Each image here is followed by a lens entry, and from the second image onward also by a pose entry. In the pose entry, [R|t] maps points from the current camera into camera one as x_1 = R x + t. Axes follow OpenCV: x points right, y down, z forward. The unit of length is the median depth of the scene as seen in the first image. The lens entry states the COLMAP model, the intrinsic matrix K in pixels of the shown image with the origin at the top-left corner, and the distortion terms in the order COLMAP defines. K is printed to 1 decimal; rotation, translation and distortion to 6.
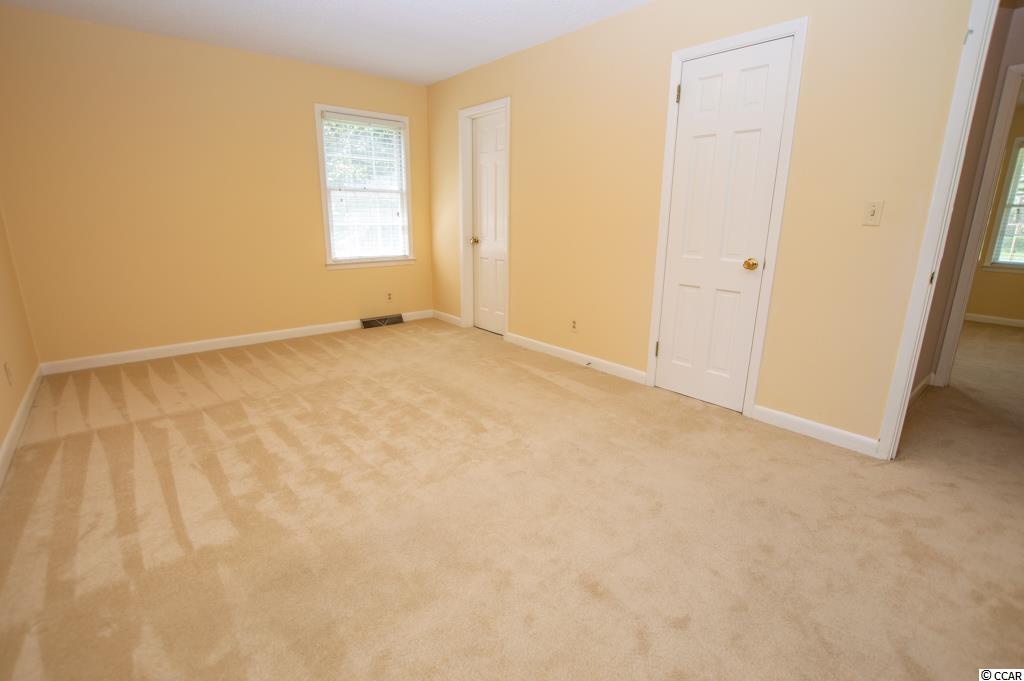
lens RADIAL K [[478.2, 0, 510.5], [0, 478.2, 337.1], [0, 0, 1]] dist [-0.022245, -0.000395]
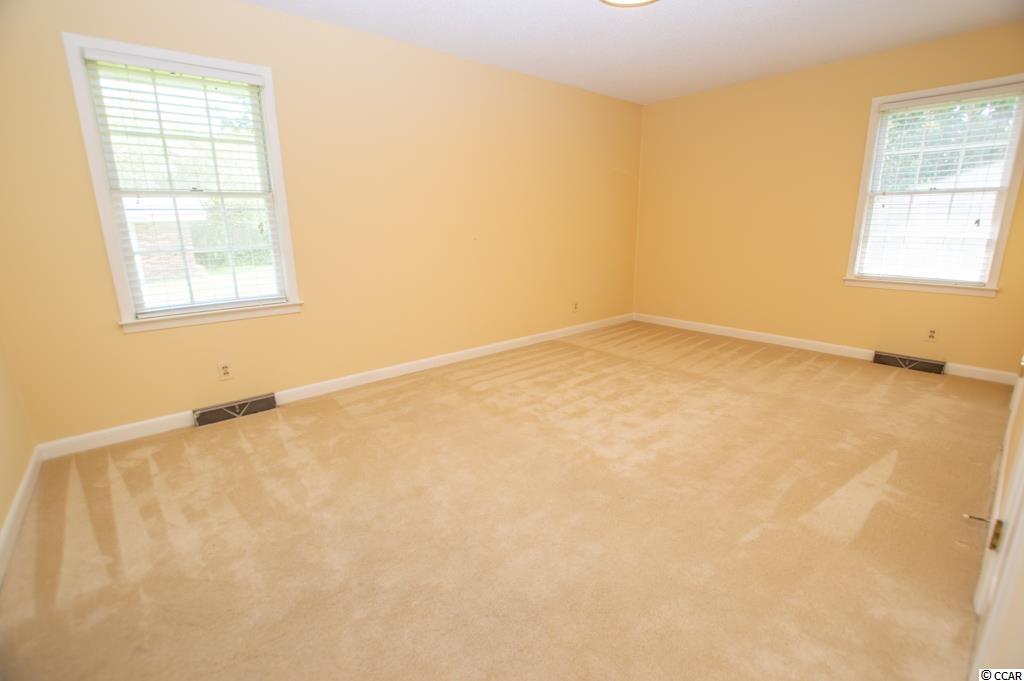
lens RADIAL K [[457.1, 0, 510.4], [0, 457.1, 336.5], [0, 0, 1]] dist [-0.027822, -0.000723]
pose [[0.014089, 0.228594, -0.973420, 0.717310], [-0.234432, 0.947137, 0.219029, -0.140480], [0.972030, 0.225115, 0.066934, 0.571267]]
